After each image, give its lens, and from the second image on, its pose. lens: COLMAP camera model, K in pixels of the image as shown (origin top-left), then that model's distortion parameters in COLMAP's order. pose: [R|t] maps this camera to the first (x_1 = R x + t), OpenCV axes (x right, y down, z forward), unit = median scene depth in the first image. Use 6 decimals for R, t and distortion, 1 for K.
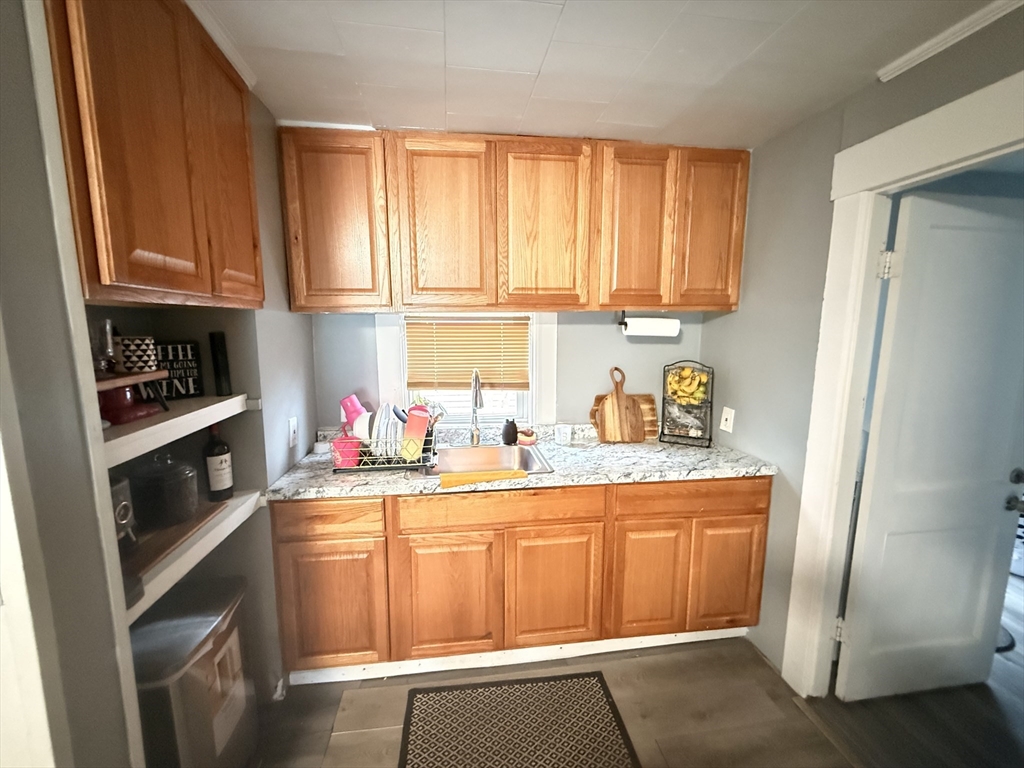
lens RADIAL K [[412.9, 0, 506.4], [0, 412.9, 383.1], [0, 0, 1]] dist [0.002124, 0.000265]
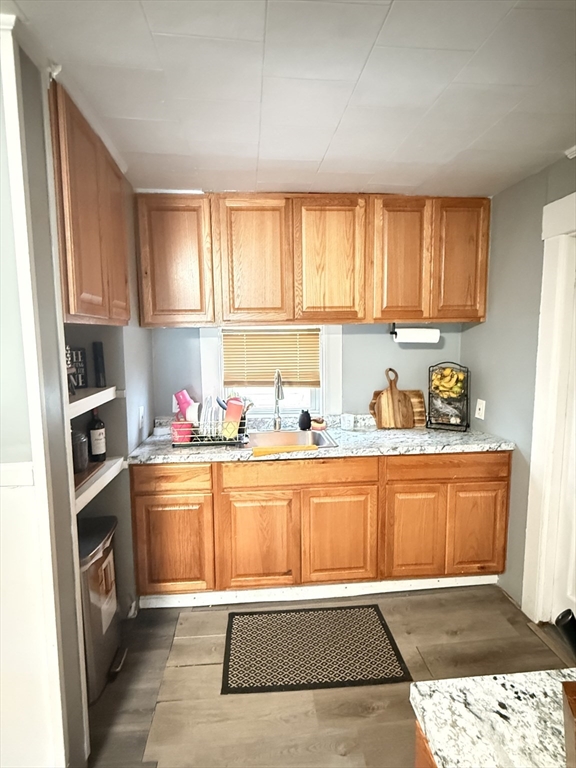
lens RADIAL K [[404.2, 0, 285.9], [0, 404.2, 381.7], [0, 0, 1]] dist [0.024553, 0.000086]
pose [[0.999114, -0.006304, -0.041620, 0.003495], [0.005244, 0.999660, -0.025527, 0.040636], [0.041767, 0.025287, 0.998807, -0.291104]]
